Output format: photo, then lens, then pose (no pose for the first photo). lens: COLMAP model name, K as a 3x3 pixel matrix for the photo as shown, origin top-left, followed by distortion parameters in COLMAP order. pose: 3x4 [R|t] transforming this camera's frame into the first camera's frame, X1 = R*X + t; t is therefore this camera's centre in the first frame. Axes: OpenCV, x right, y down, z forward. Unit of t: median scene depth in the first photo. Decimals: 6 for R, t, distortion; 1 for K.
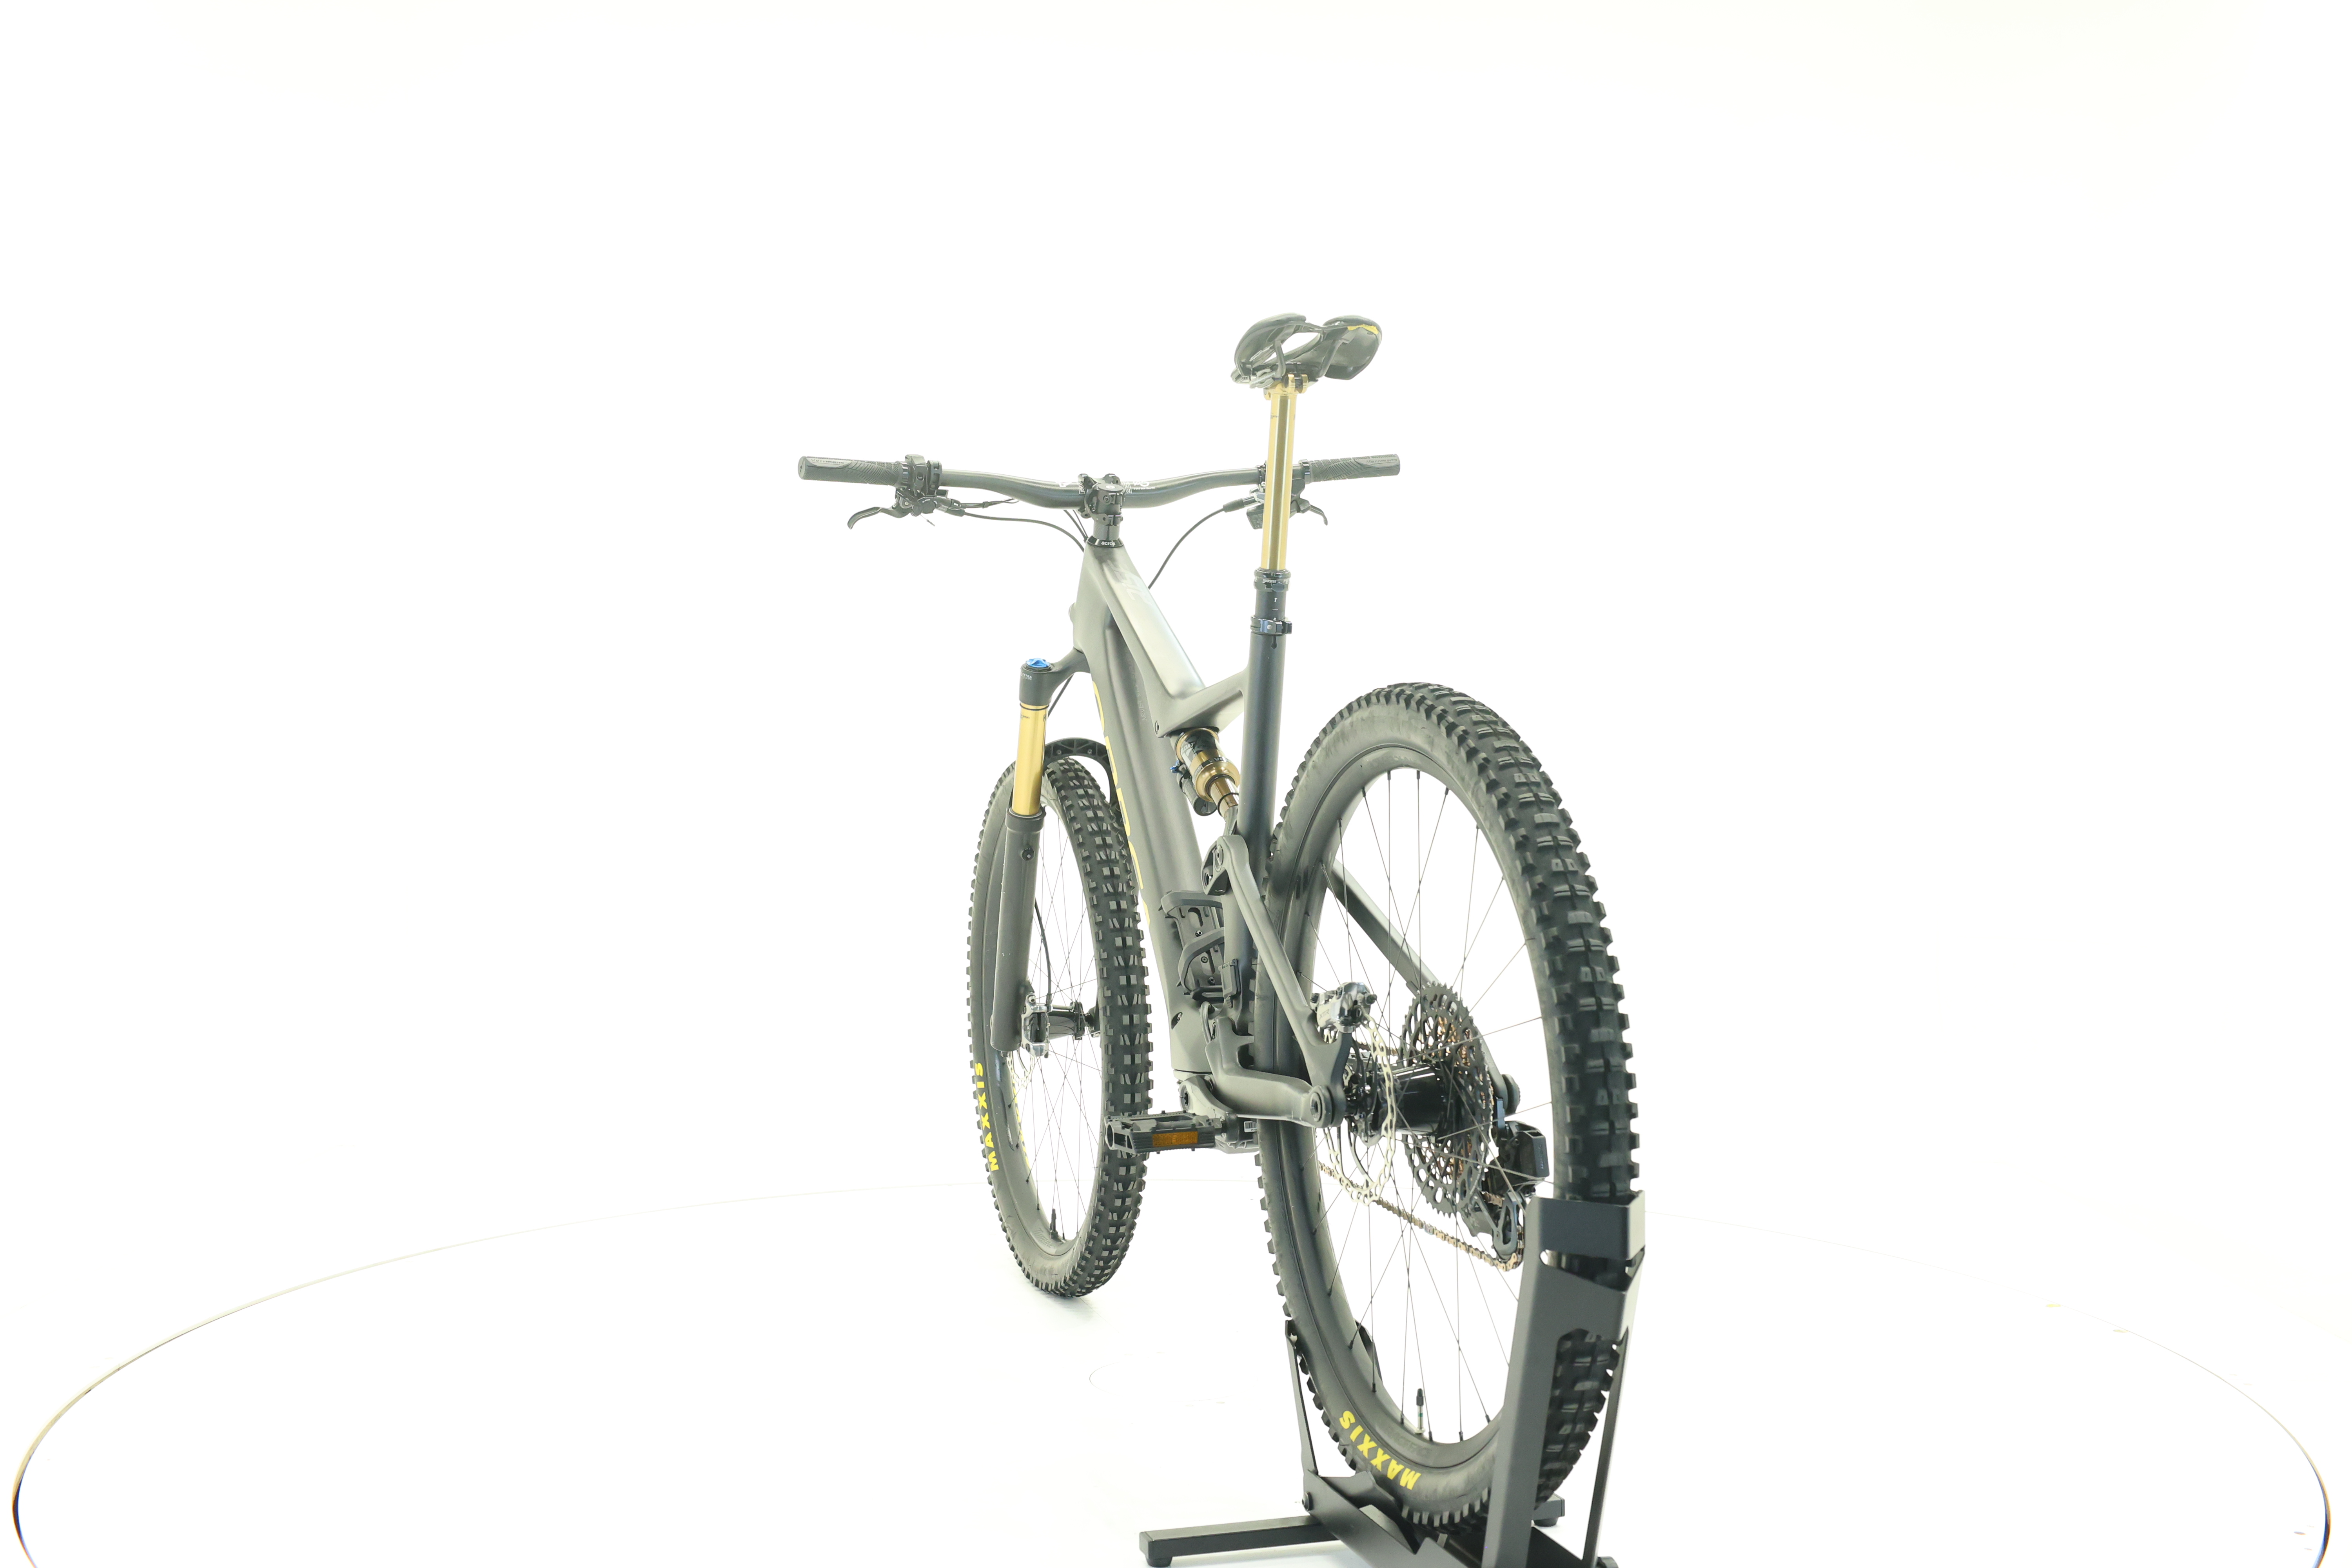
lens RADIAL K [[2497.3, 0, 1185.2], [0, 2497.3, 776.2], [0, 0, 1]] dist [-0.004846, 0.000000]
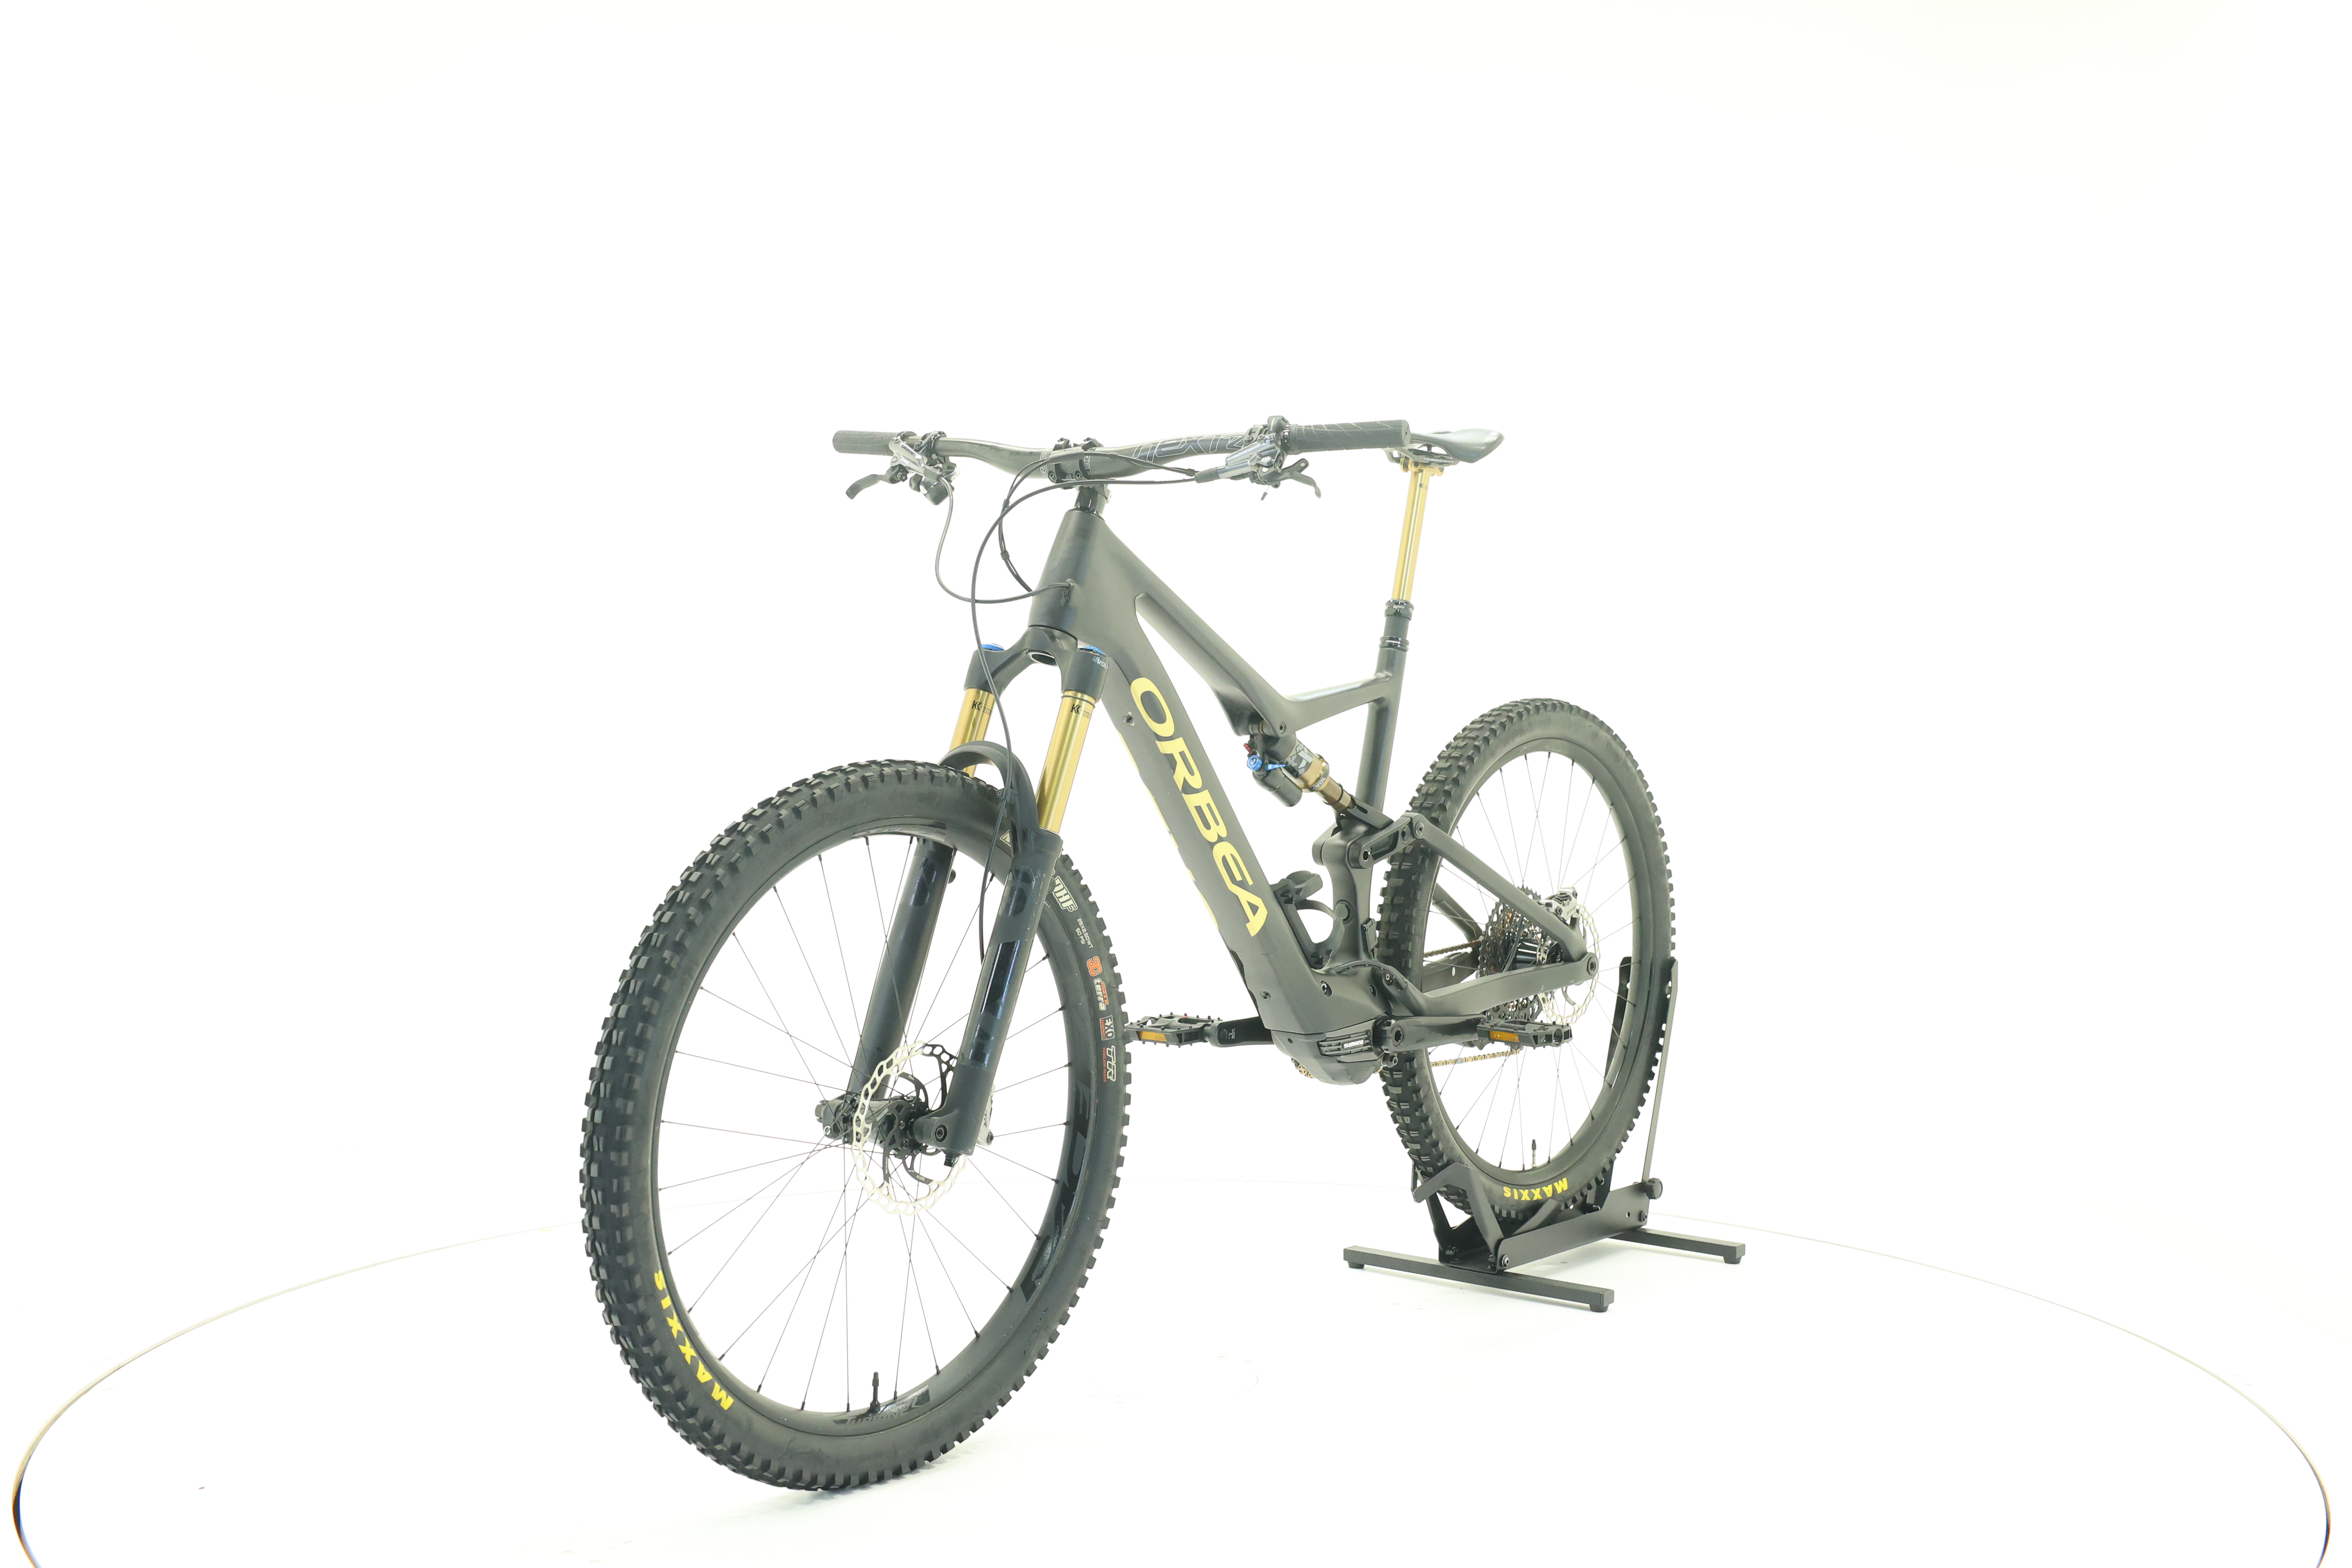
lens RADIAL K [[2497.3, 0, 1175.8], [0, 2497.3, 786.4], [0, 0, 1]] dist [-0.004846, 0.000000]
pose [[-0.536380, -0.031322, 0.843395, -0.979212], [0.009834, 0.999011, 0.043356, -0.045401], [-0.843919, 0.031549, -0.535542, 1.778755]]
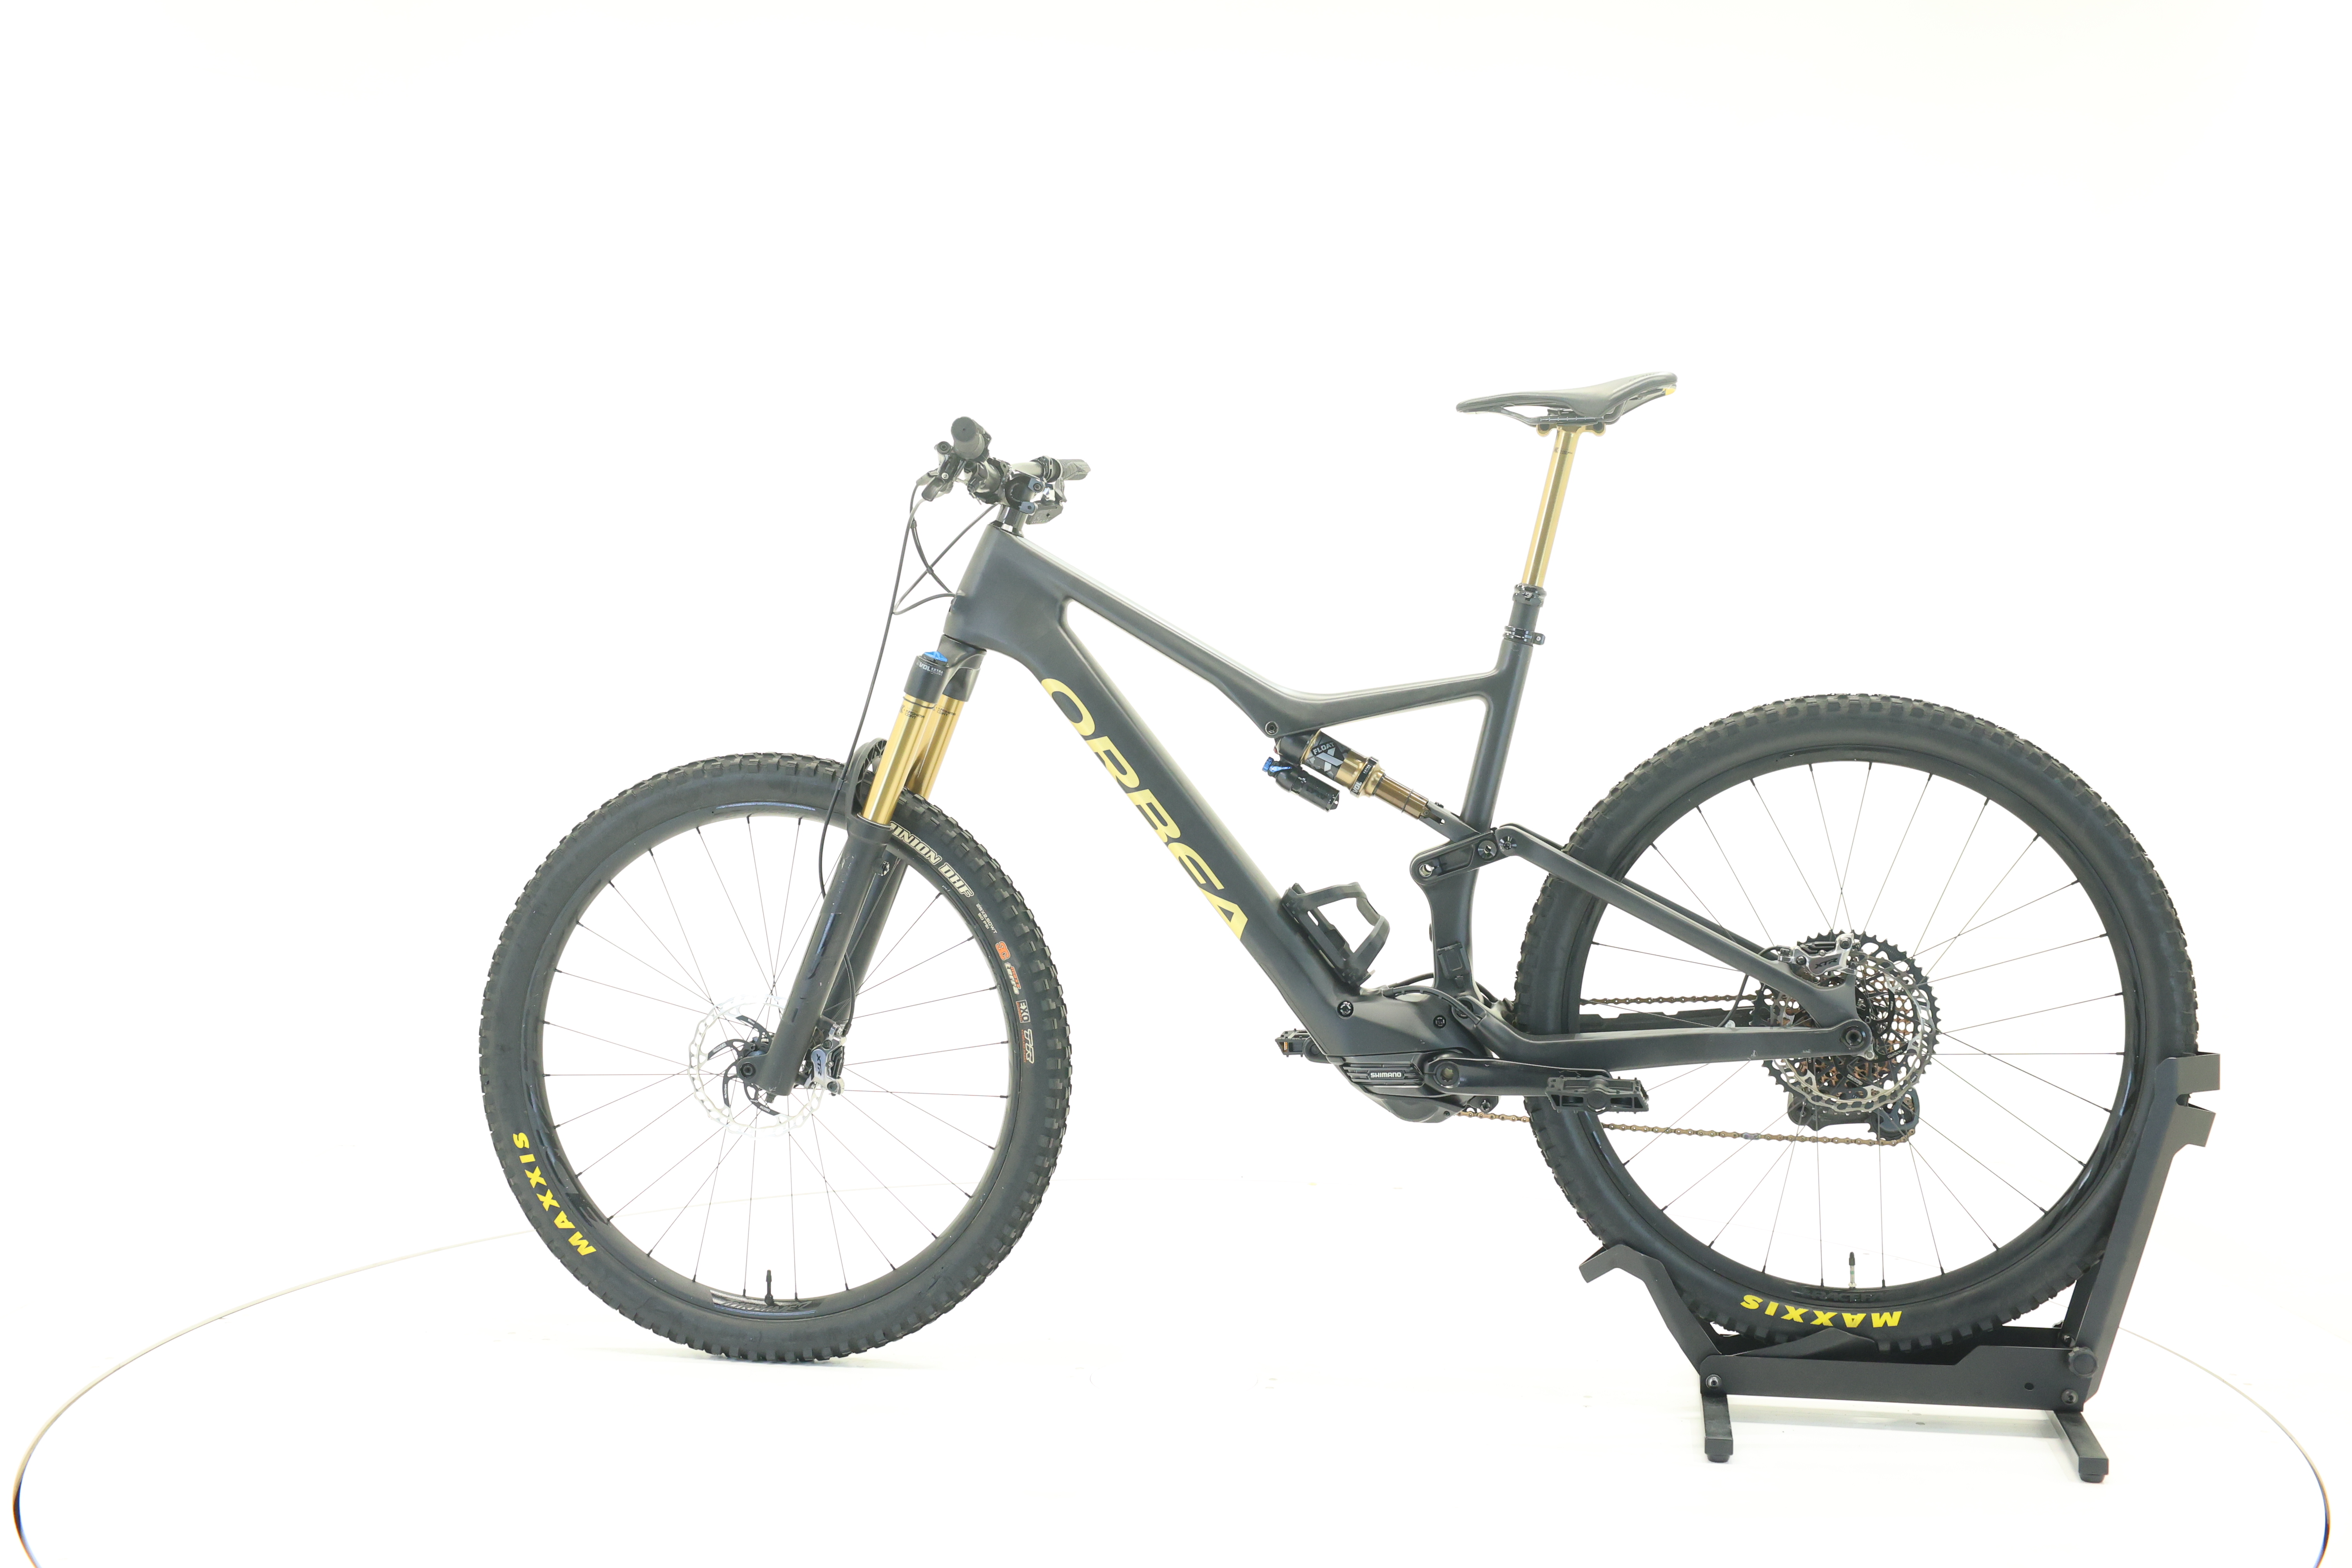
lens RADIAL K [[2497.3, 0, 1171.8], [0, 2497.3, 780.2], [0, 0, 1]] dist [-0.004846, 0.000000]
pose [[0.477973, -0.022376, 0.878089, -1.021481], [0.015982, 0.999732, 0.016776, -0.017399], [-0.878229, 0.006015, 0.478203, 0.607048]]
